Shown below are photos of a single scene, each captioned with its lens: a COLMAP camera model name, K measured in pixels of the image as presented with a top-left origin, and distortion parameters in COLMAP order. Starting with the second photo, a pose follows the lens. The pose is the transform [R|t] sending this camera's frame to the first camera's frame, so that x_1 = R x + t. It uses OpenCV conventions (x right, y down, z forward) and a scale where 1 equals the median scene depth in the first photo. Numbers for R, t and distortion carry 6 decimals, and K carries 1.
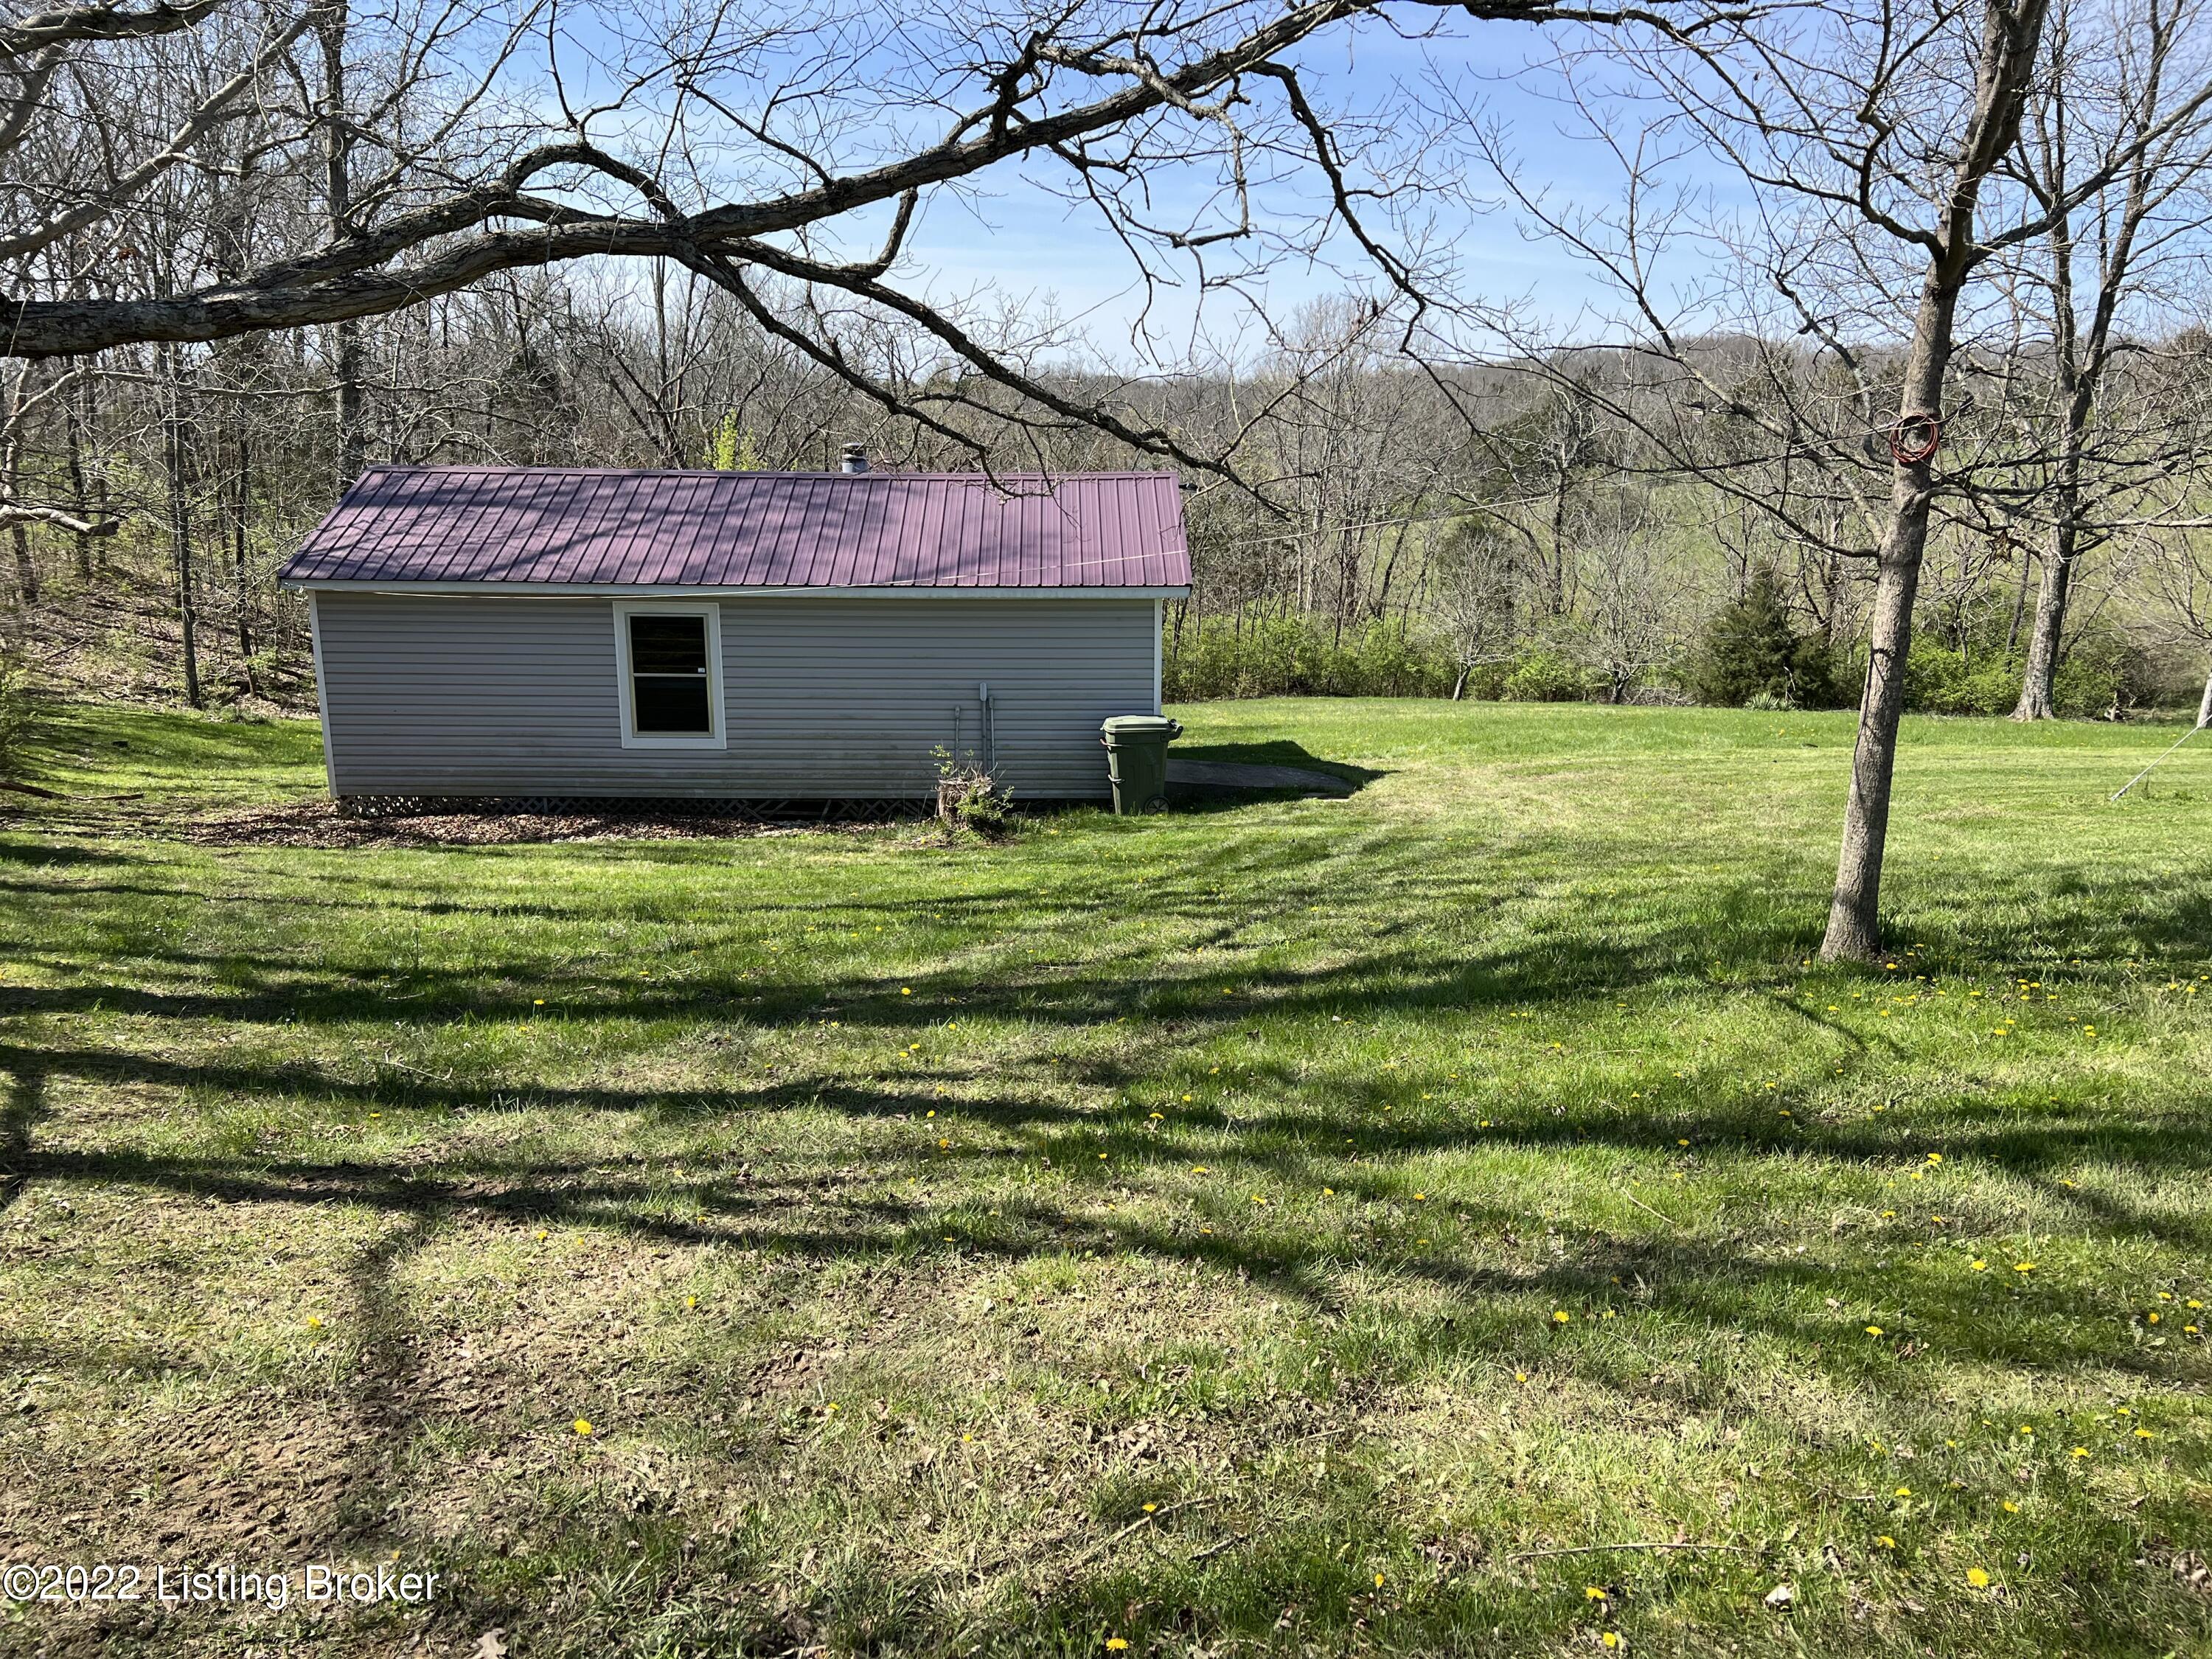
lens RADIAL K [[1647.5, 0, 1097.4], [0, 1647.5, 845.3], [0, 0, 1]] dist [0.031477, -0.046400]
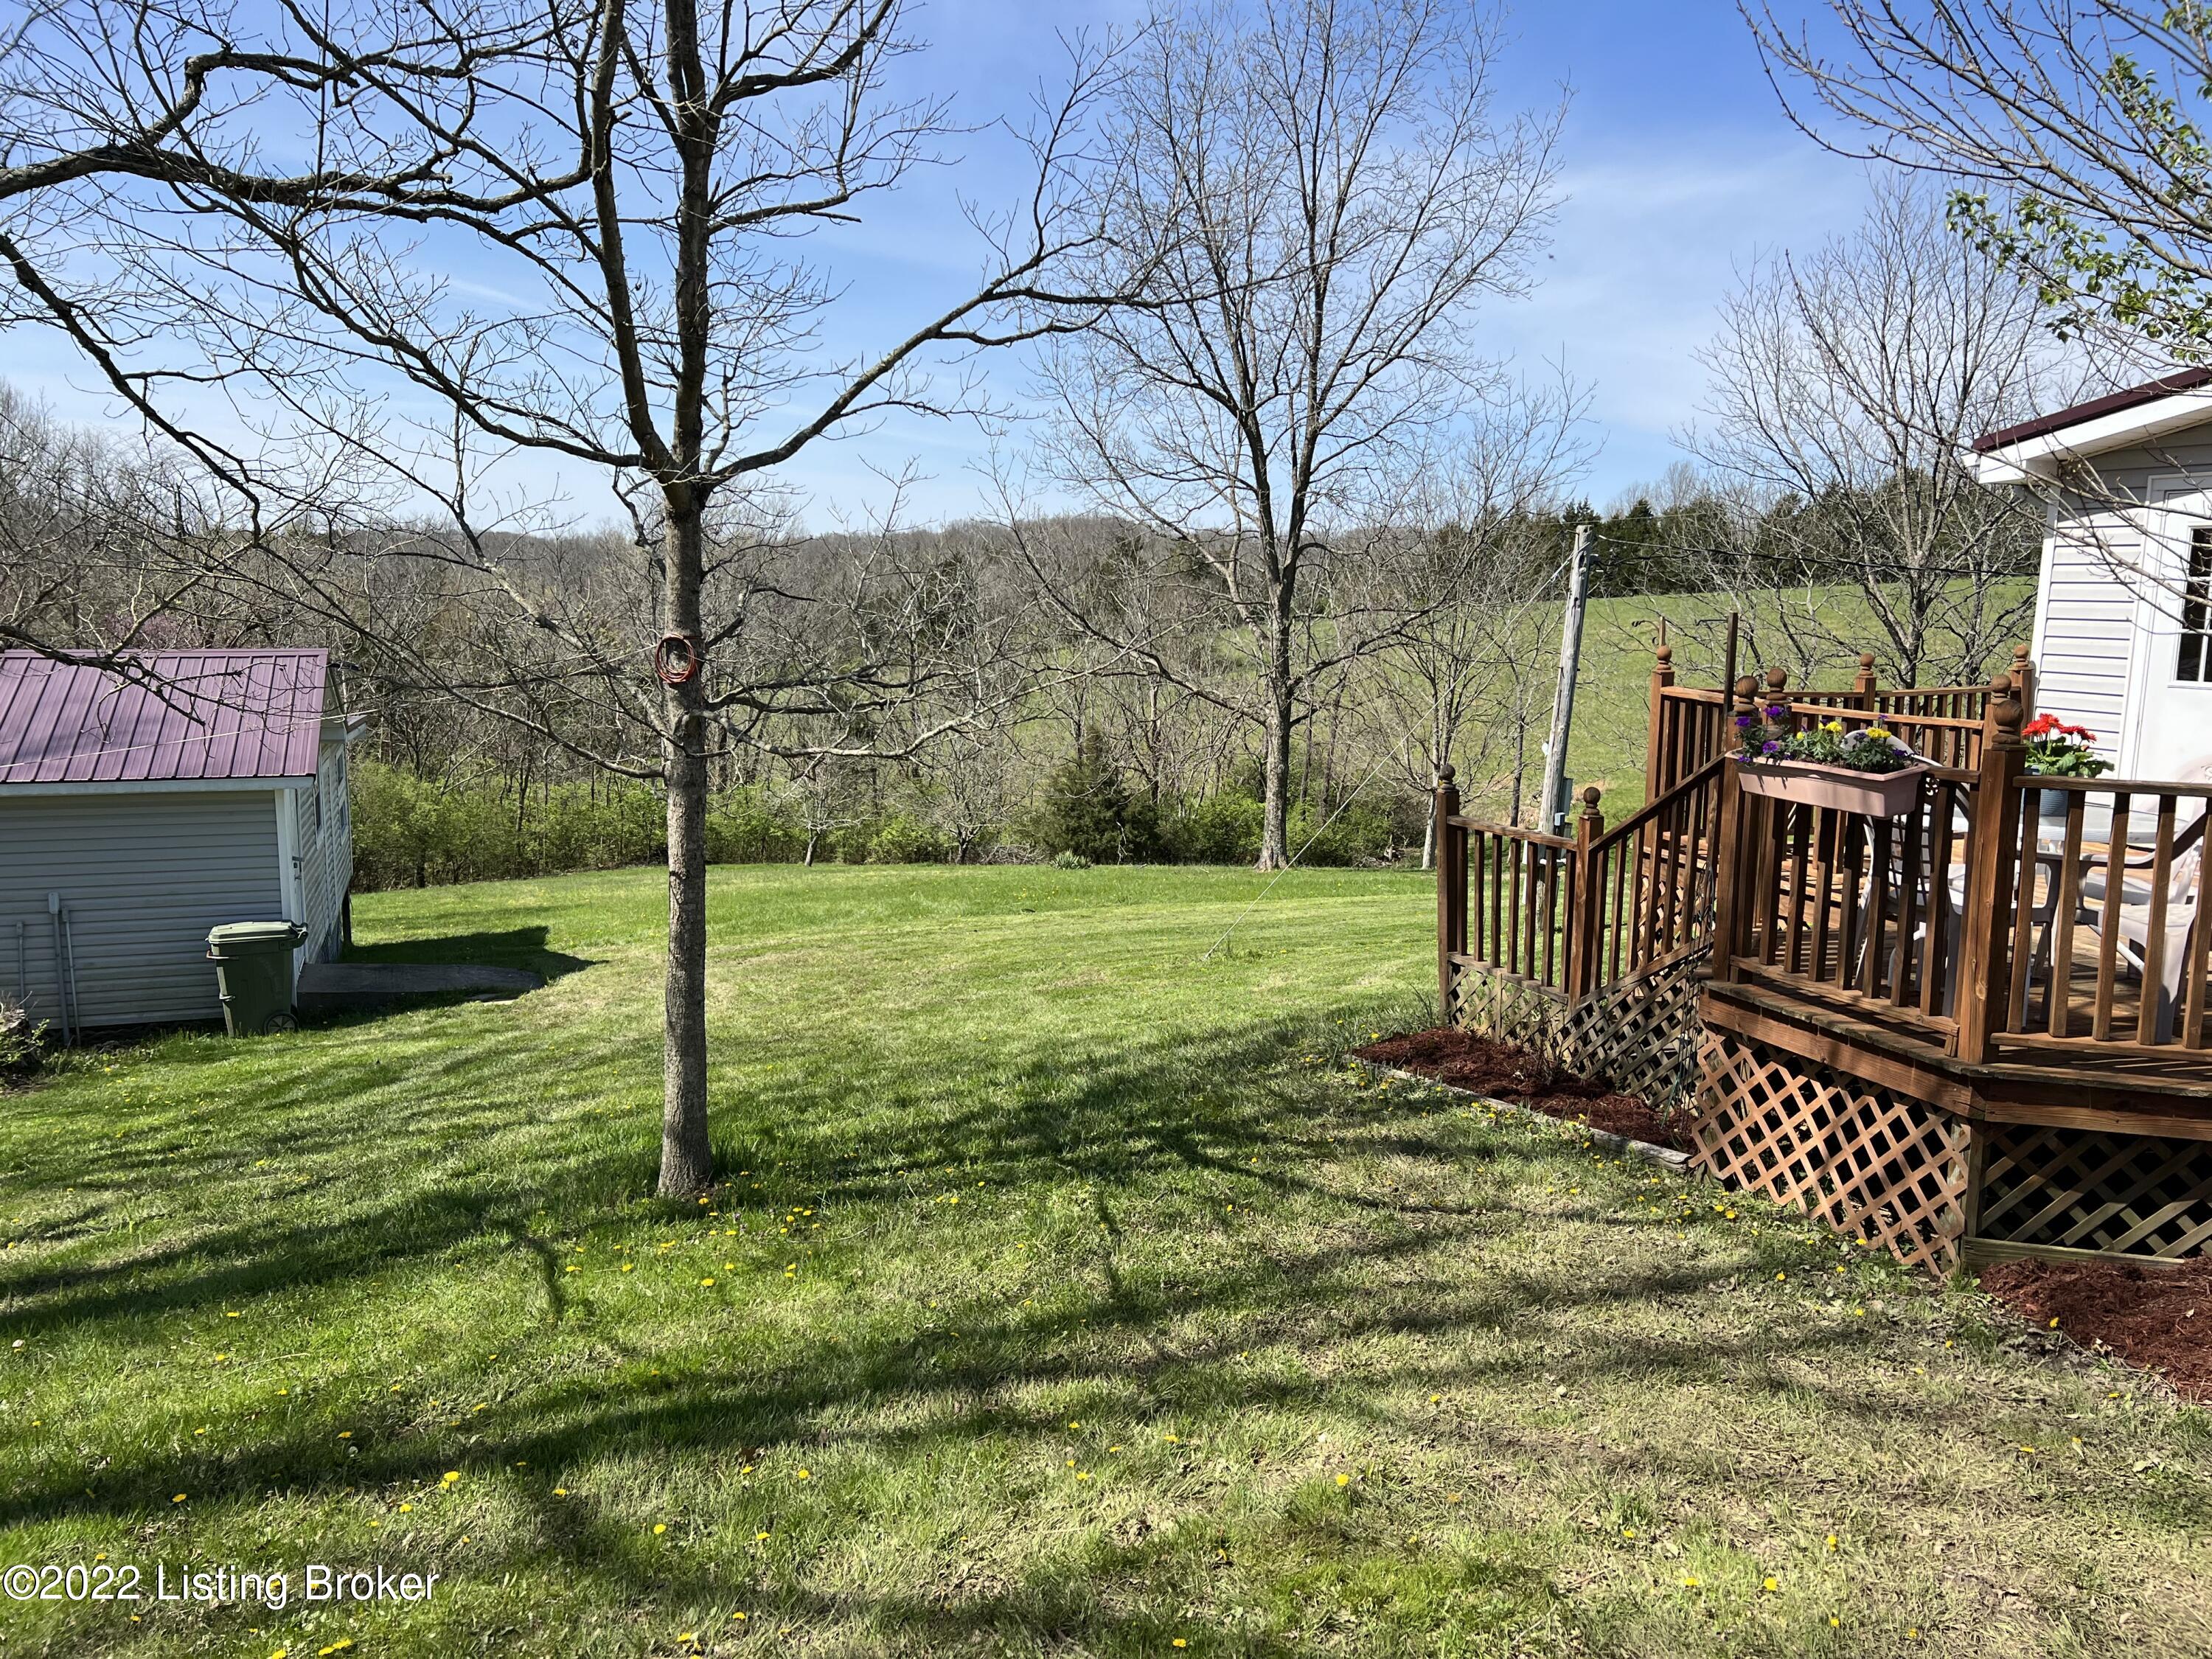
lens RADIAL K [[1647.5, 0, 1157.0], [0, 1647.5, 842.4], [0, 0, 1]] dist [0.031477, -0.046400]
pose [[0.928156, -0.035129, 0.370529, 0.190671], [0.070781, 0.994028, -0.083062, -0.017645], [-0.365398, 0.103321, 0.925099, 0.000299]]
